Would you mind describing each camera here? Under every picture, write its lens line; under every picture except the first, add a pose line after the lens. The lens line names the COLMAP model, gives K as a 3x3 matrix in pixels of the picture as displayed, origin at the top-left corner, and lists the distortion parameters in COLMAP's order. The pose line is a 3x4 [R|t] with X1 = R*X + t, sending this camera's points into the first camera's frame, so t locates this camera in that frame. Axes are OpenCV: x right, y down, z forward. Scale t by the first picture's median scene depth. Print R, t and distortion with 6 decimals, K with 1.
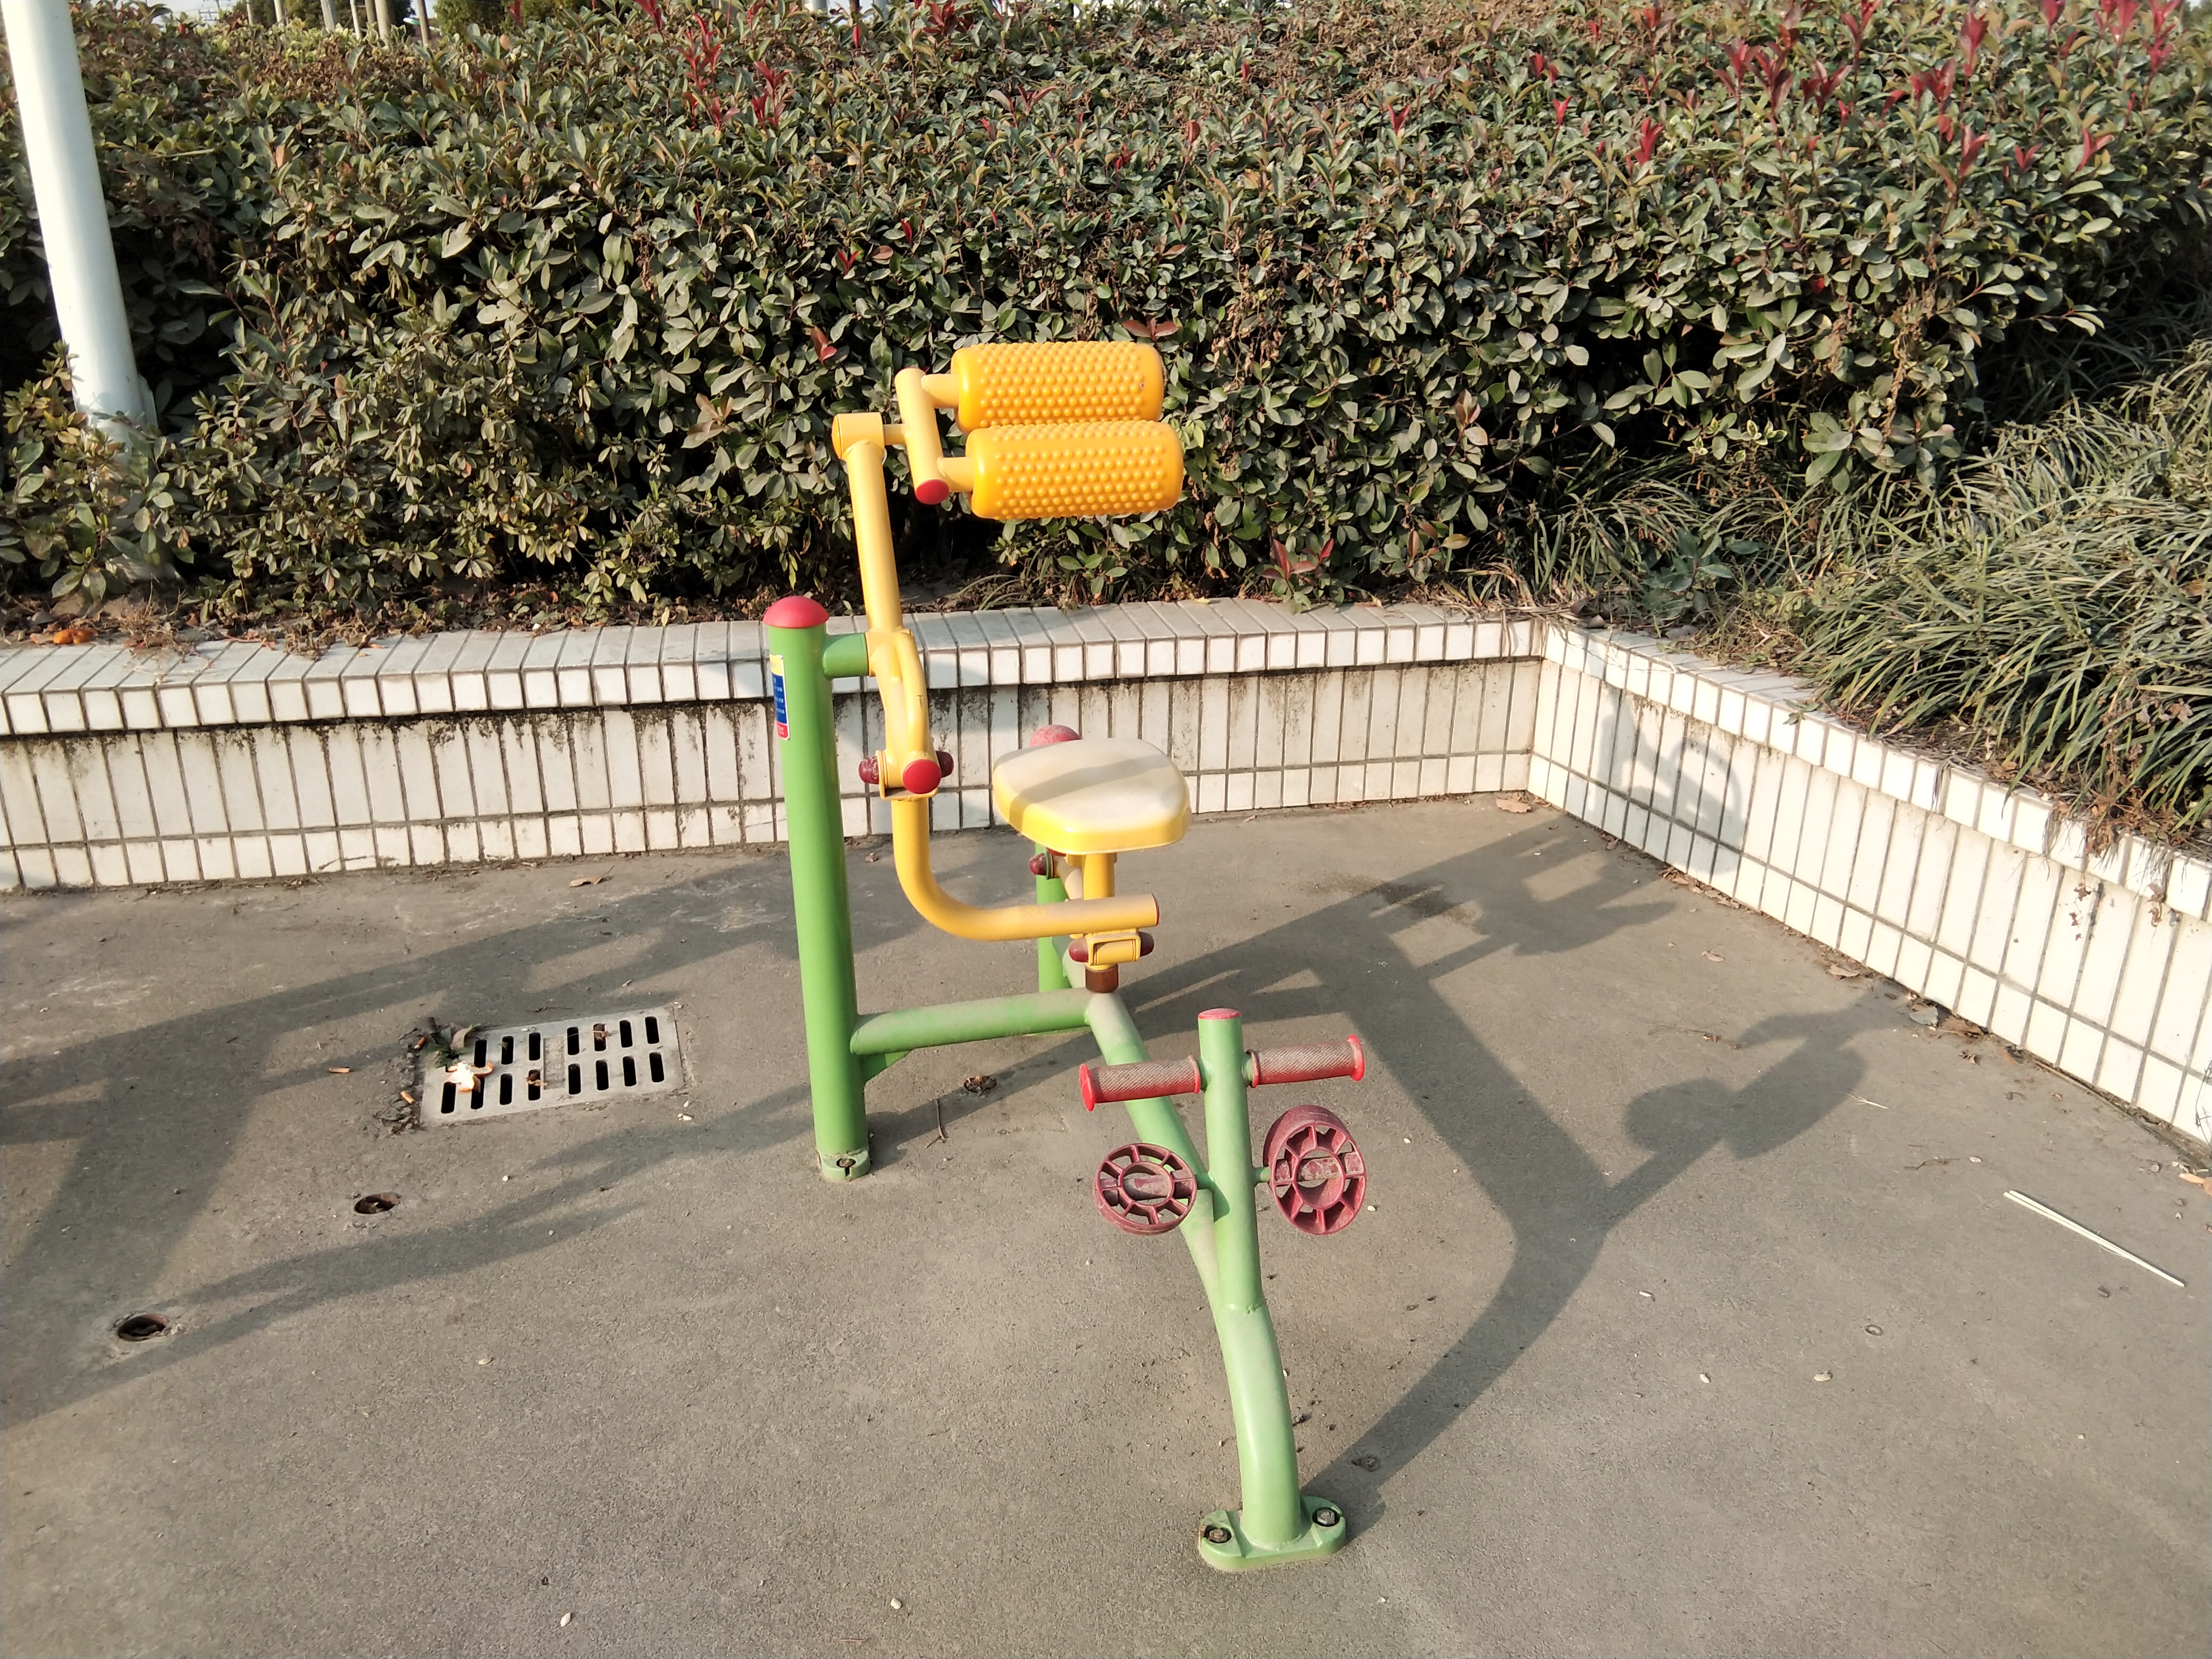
lens RADIAL K [[1746.8, 0, 1106.0], [0, 1746.8, 829.5], [0, 0, 1]] dist [0.078049, -0.142598]
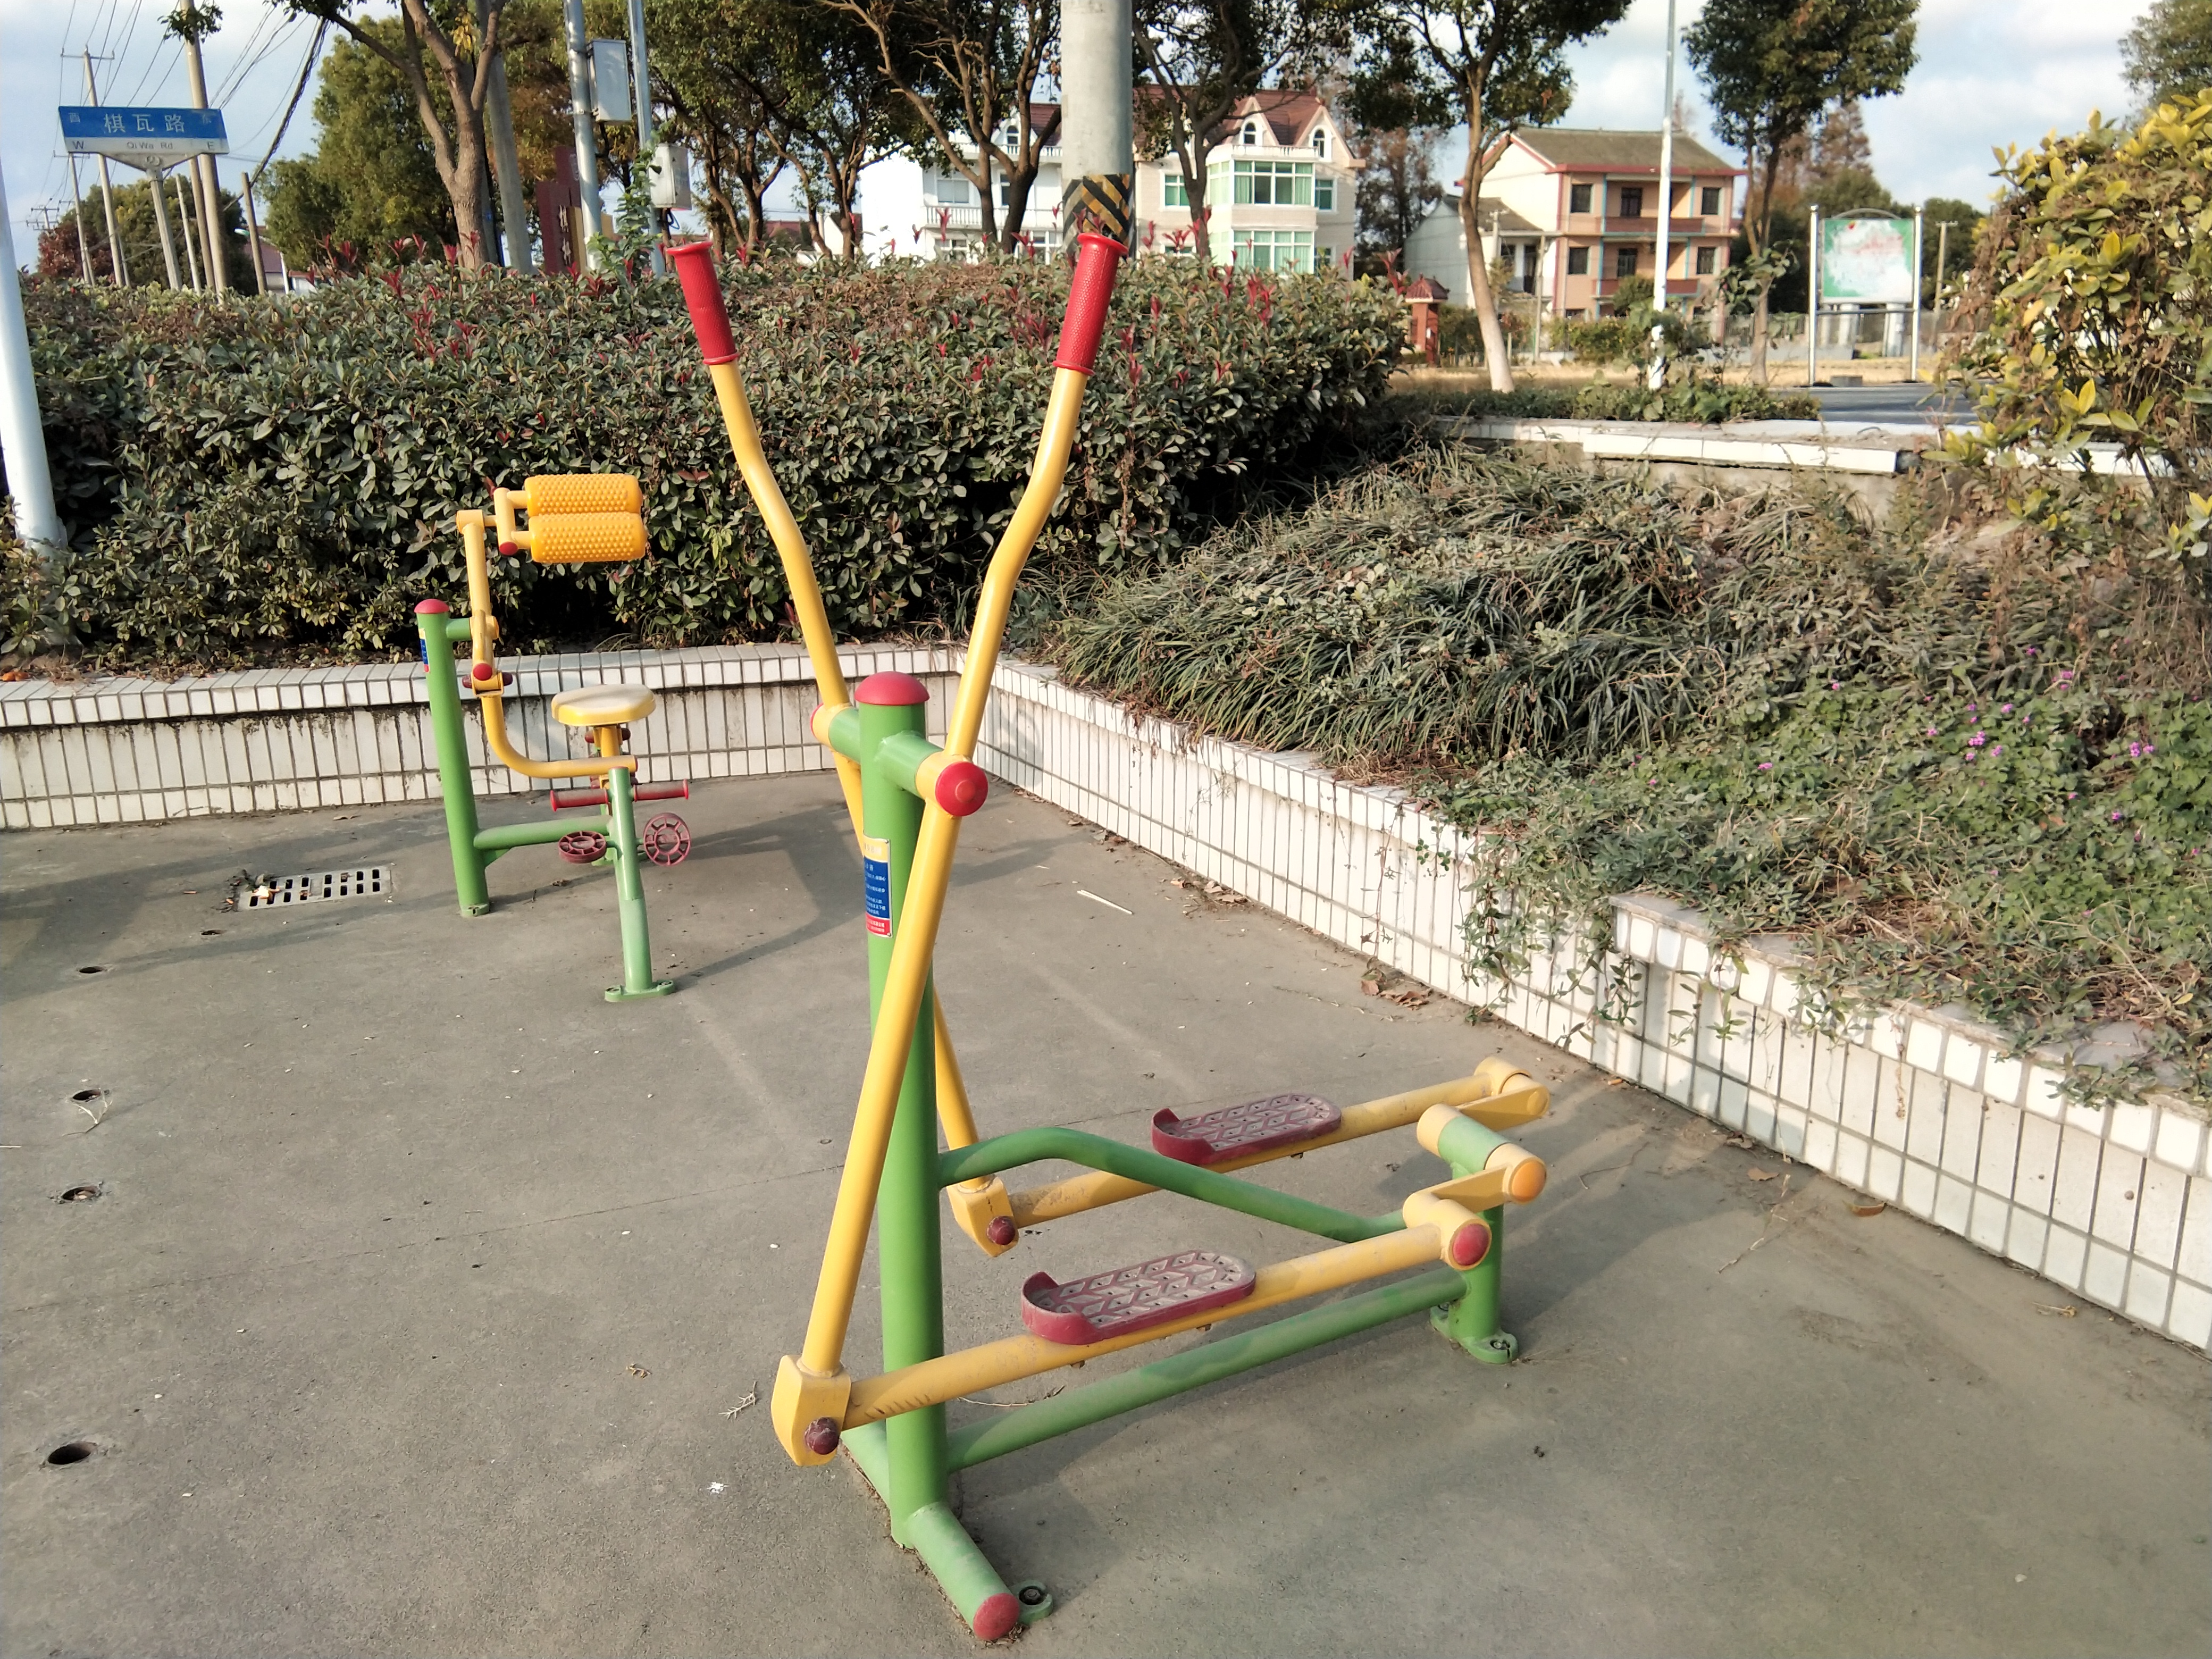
lens RADIAL K [[1567.5, 0, 1106.0], [0, 1567.5, 829.5], [0, 0, 1]] dist [-0.040899, -0.023752]
pose [[0.989598, -0.034054, 0.139774, 0.189264], [0.044239, 0.996536, -0.070418, 0.167014], [-0.136892, 0.075869, 0.987676, -0.477216]]
